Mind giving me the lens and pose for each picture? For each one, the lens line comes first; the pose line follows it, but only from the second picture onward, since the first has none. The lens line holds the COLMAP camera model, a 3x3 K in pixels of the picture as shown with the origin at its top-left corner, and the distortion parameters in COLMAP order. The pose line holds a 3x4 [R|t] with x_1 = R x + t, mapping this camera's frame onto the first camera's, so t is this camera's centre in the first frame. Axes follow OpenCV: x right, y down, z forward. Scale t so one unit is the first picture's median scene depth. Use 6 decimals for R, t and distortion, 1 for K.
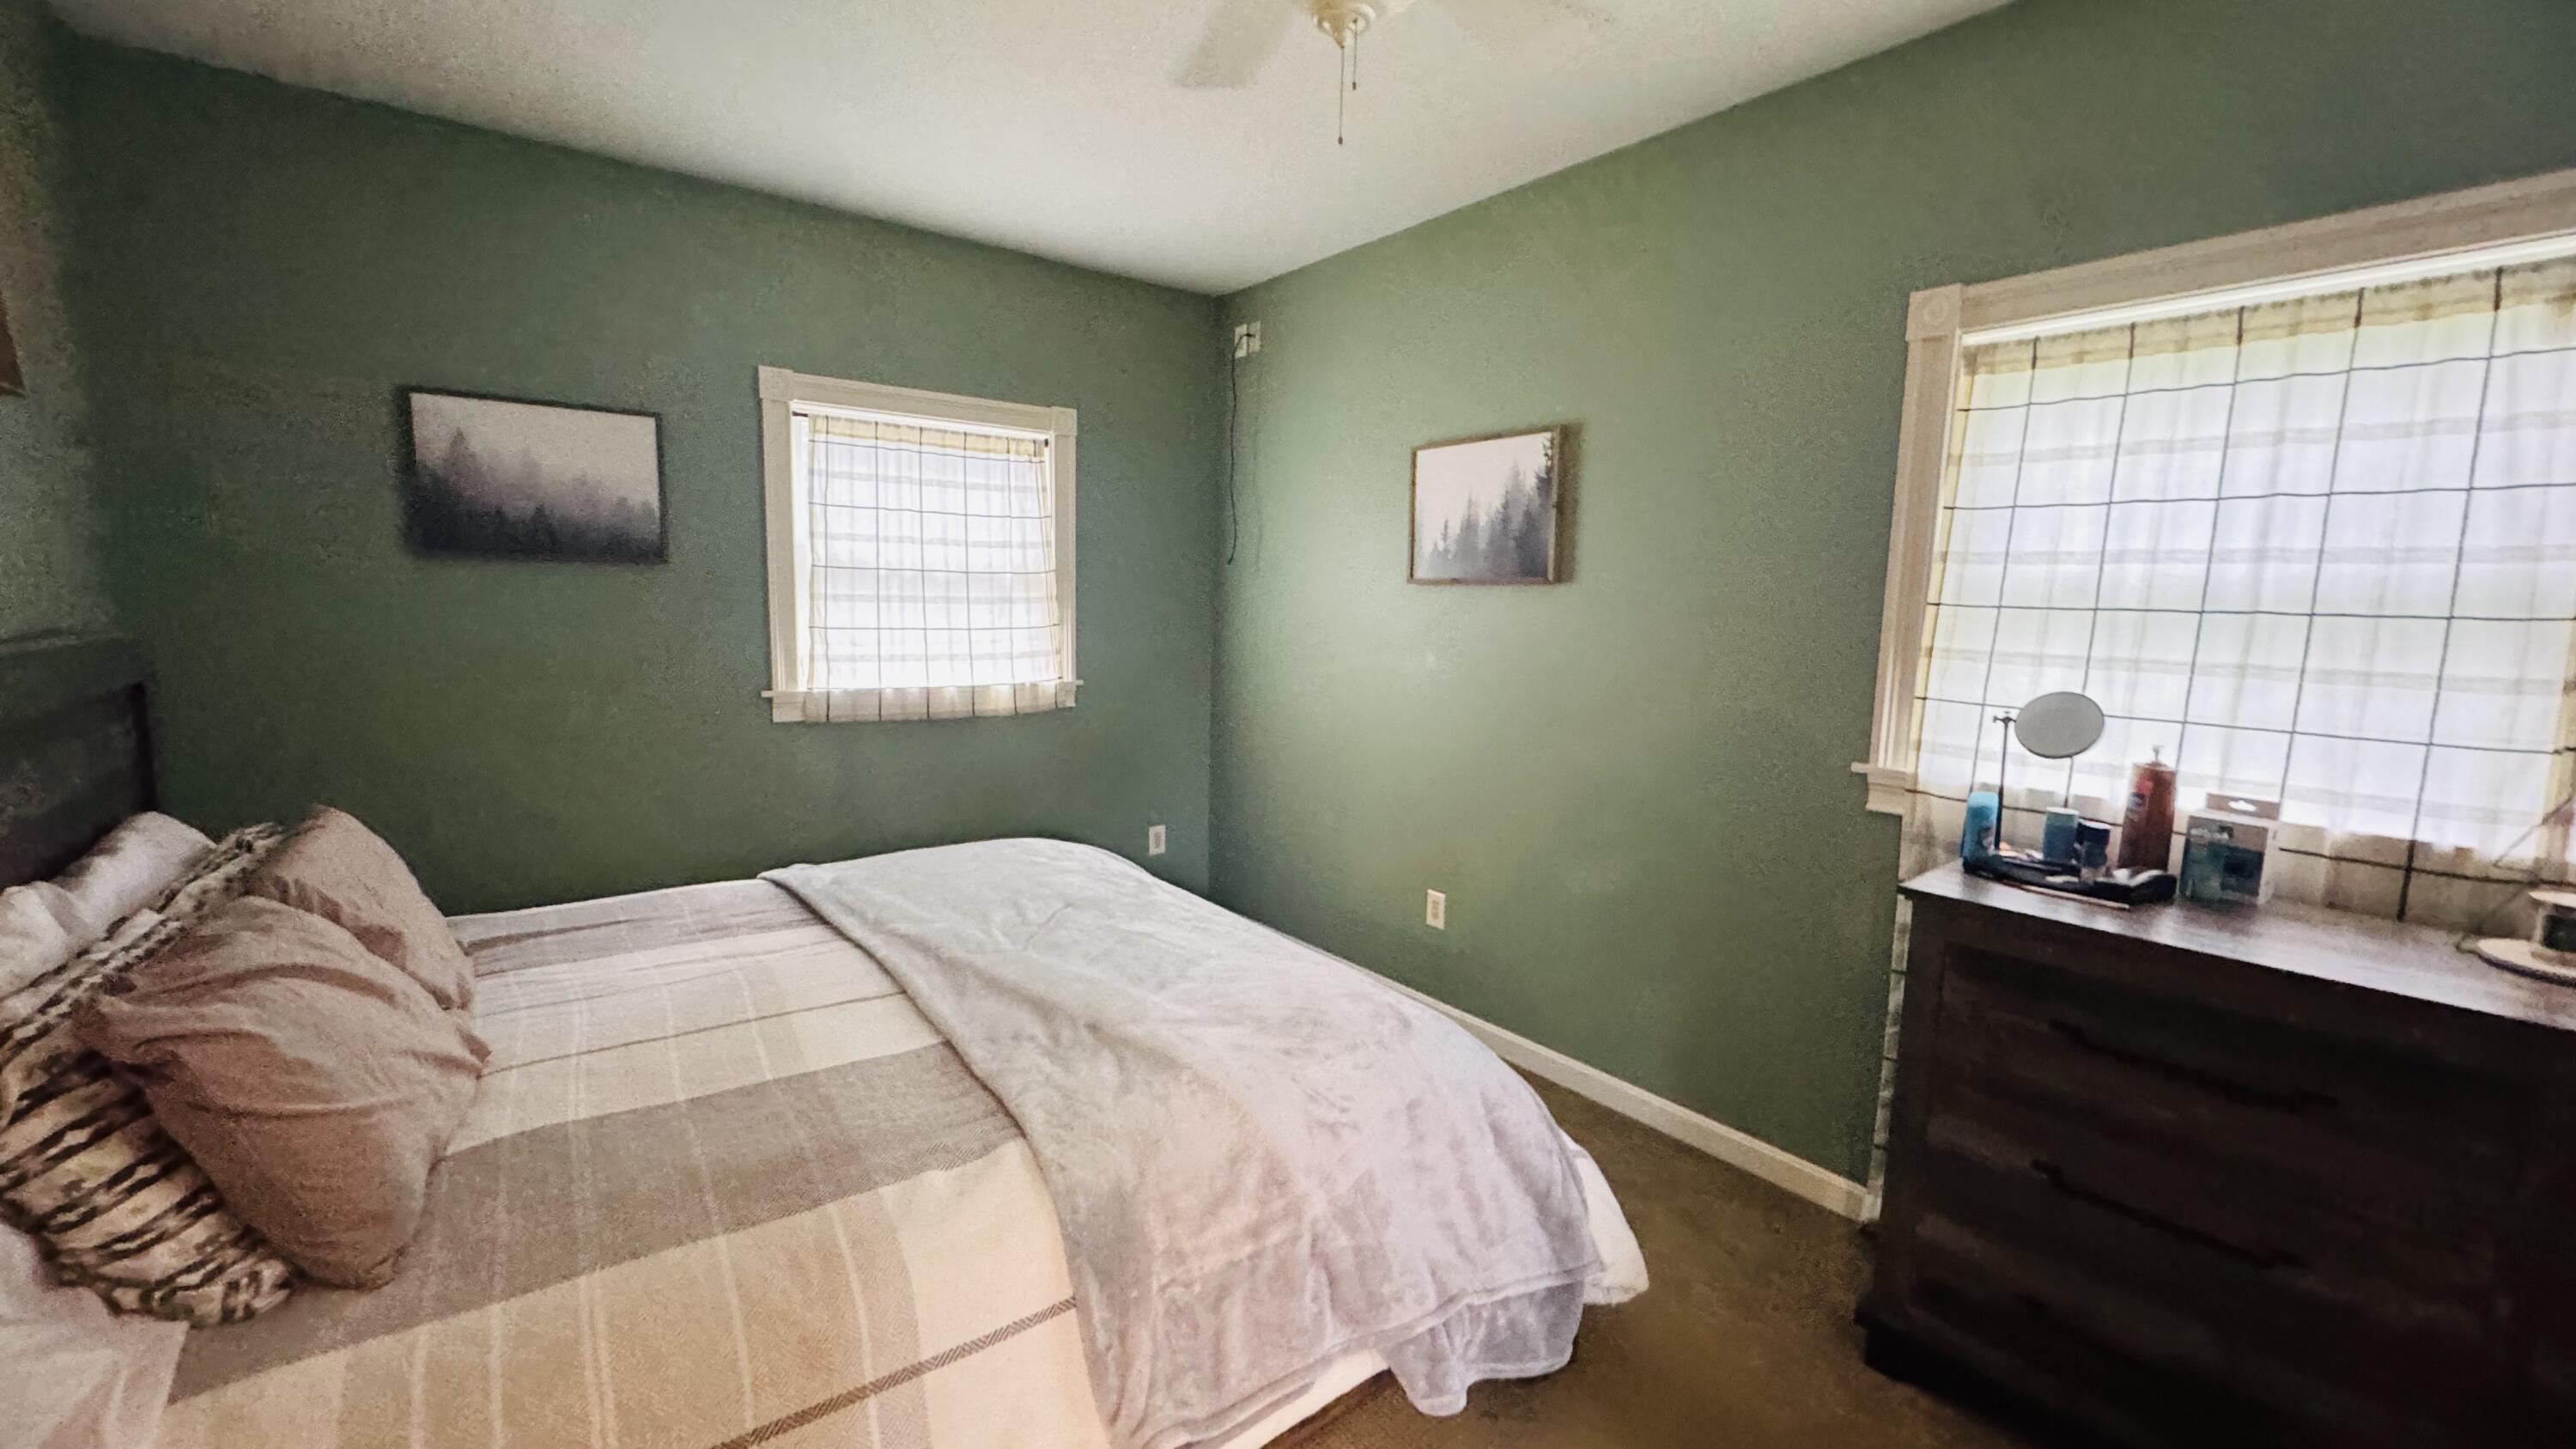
lens RADIAL K [[1033.8, 0, 1289.4], [0, 1033.8, 728.5], [0, 0, 1]] dist [-0.003445, 0.000065]
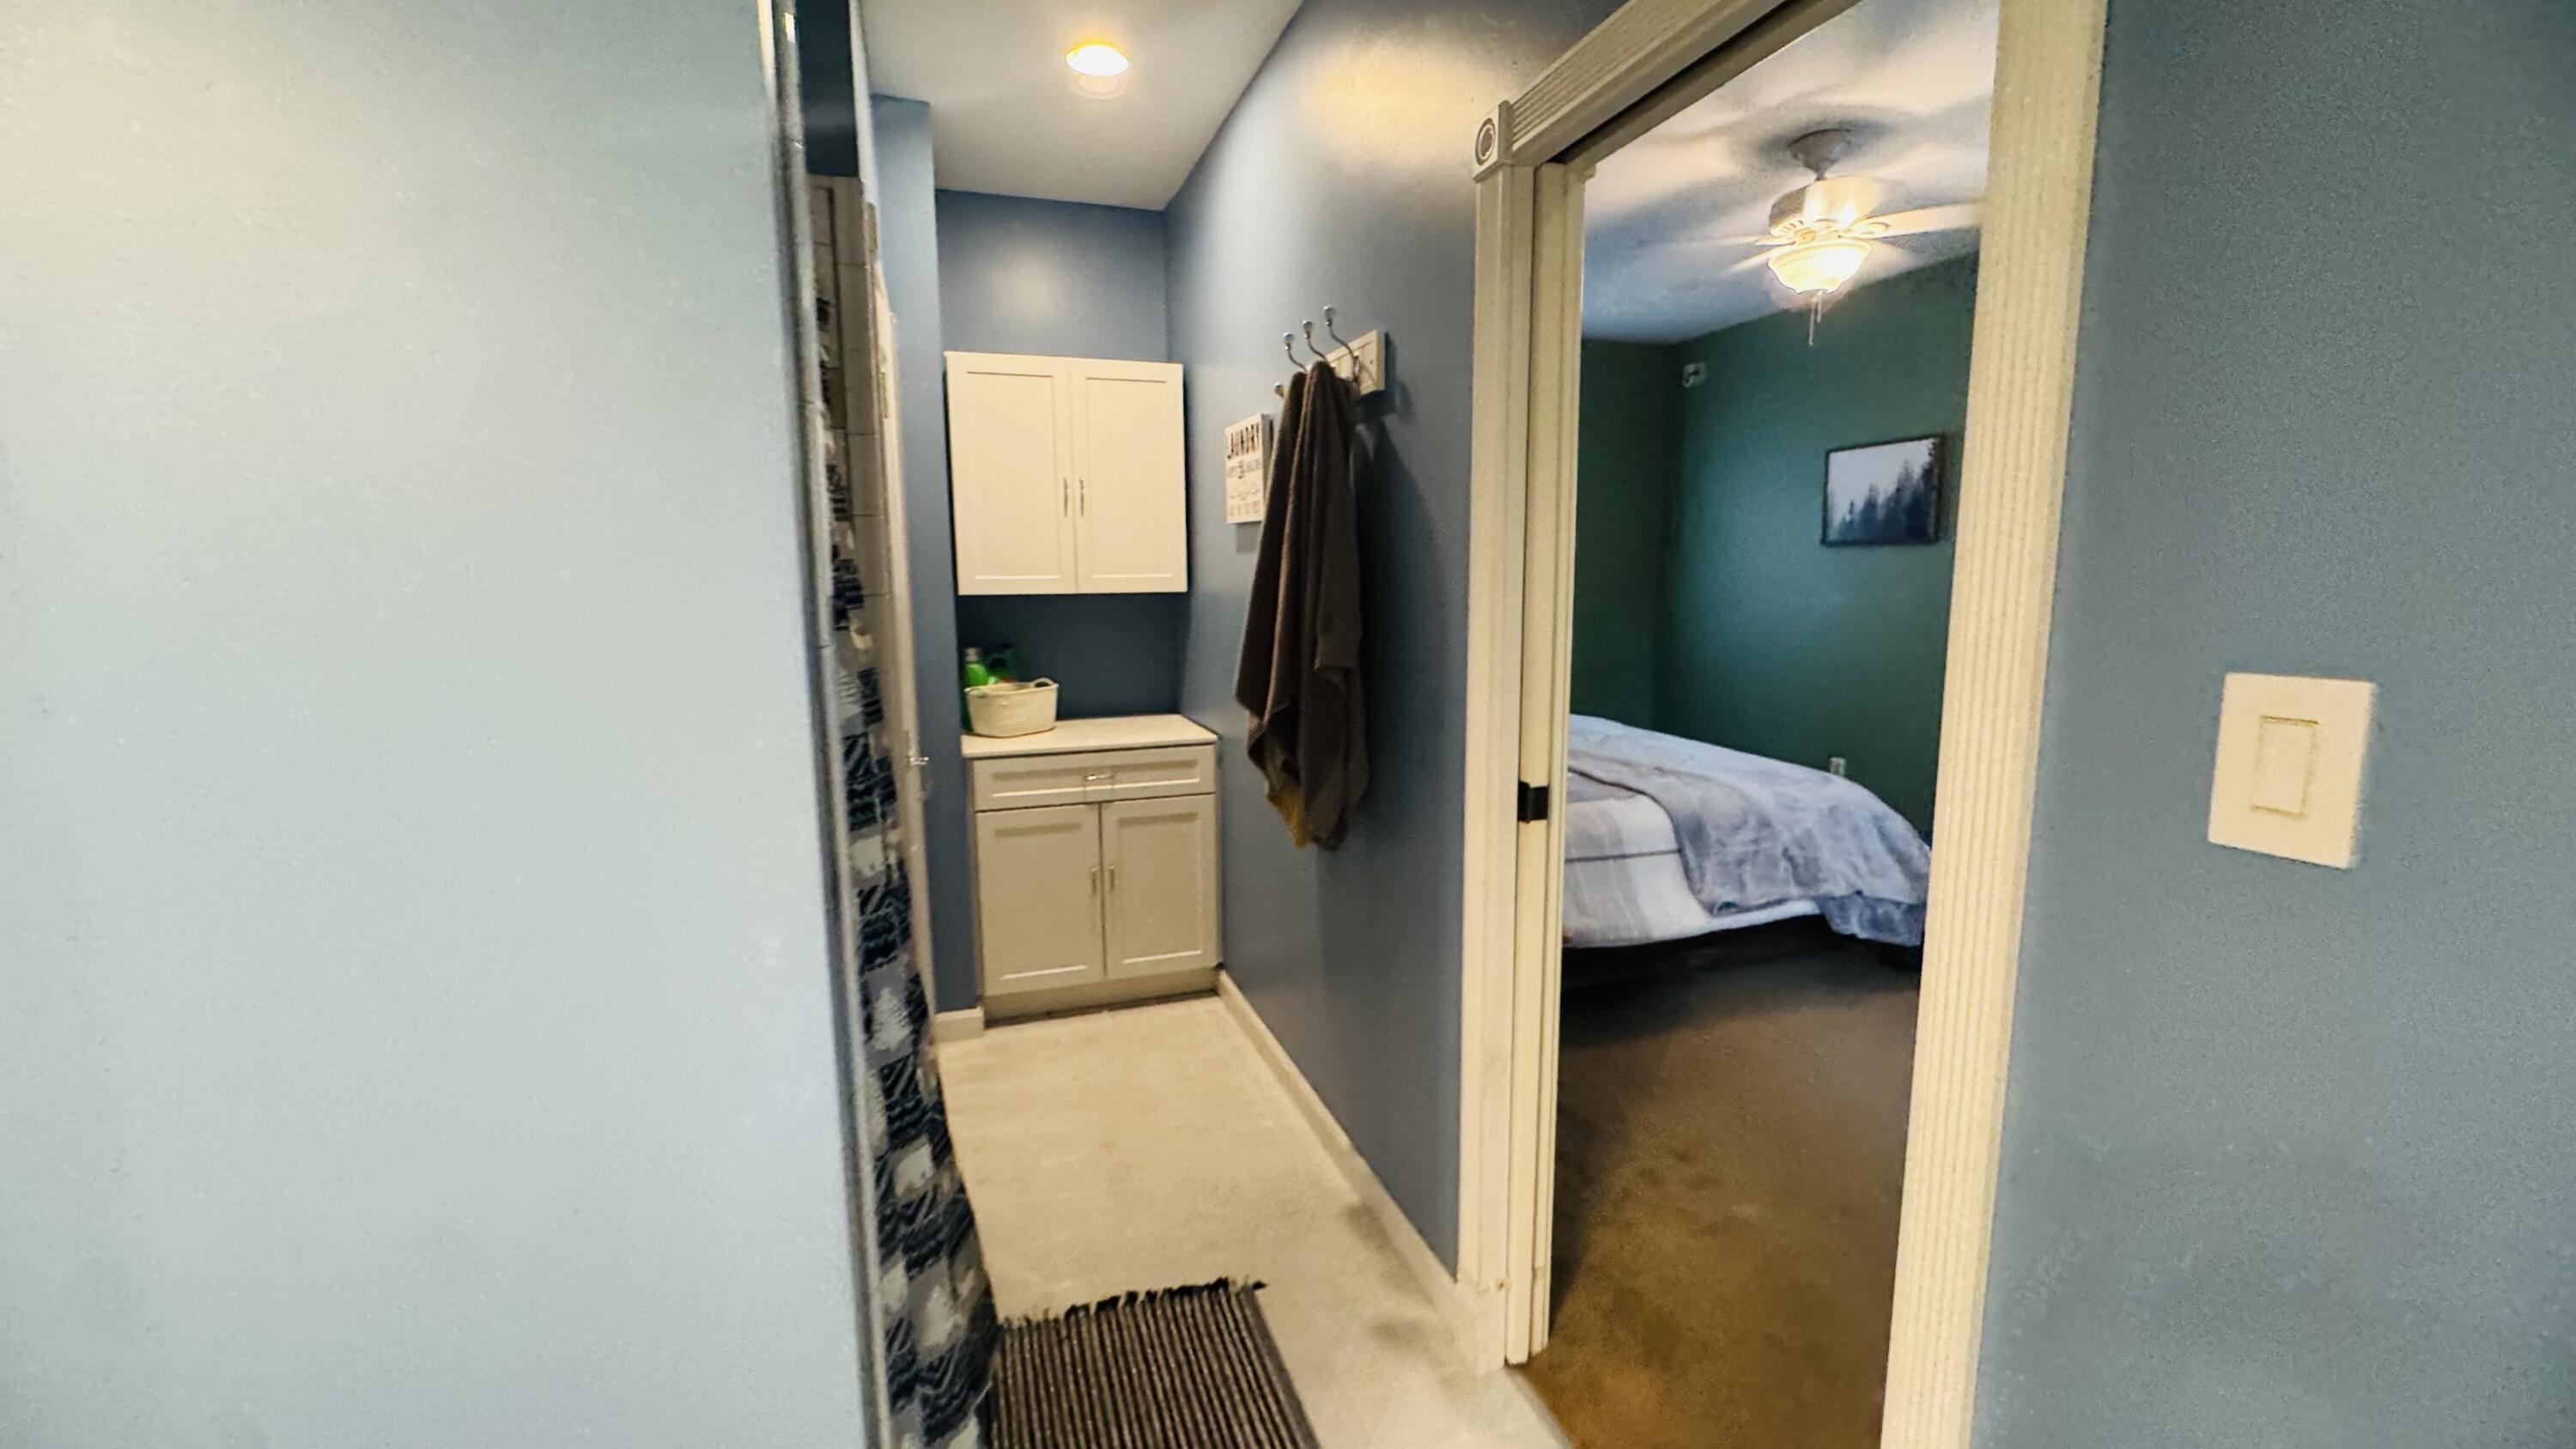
lens RADIAL K [[1033.8, 0, 1292.0], [0, 1033.8, 724.8], [0, 0, 1]] dist [-0.003445, 0.000065]
pose [[0.947411, 0.022828, -0.319204, -0.260223], [-0.015651, 0.999564, 0.025032, 0.190313], [0.319636, -0.018720, 0.947355, -1.332731]]
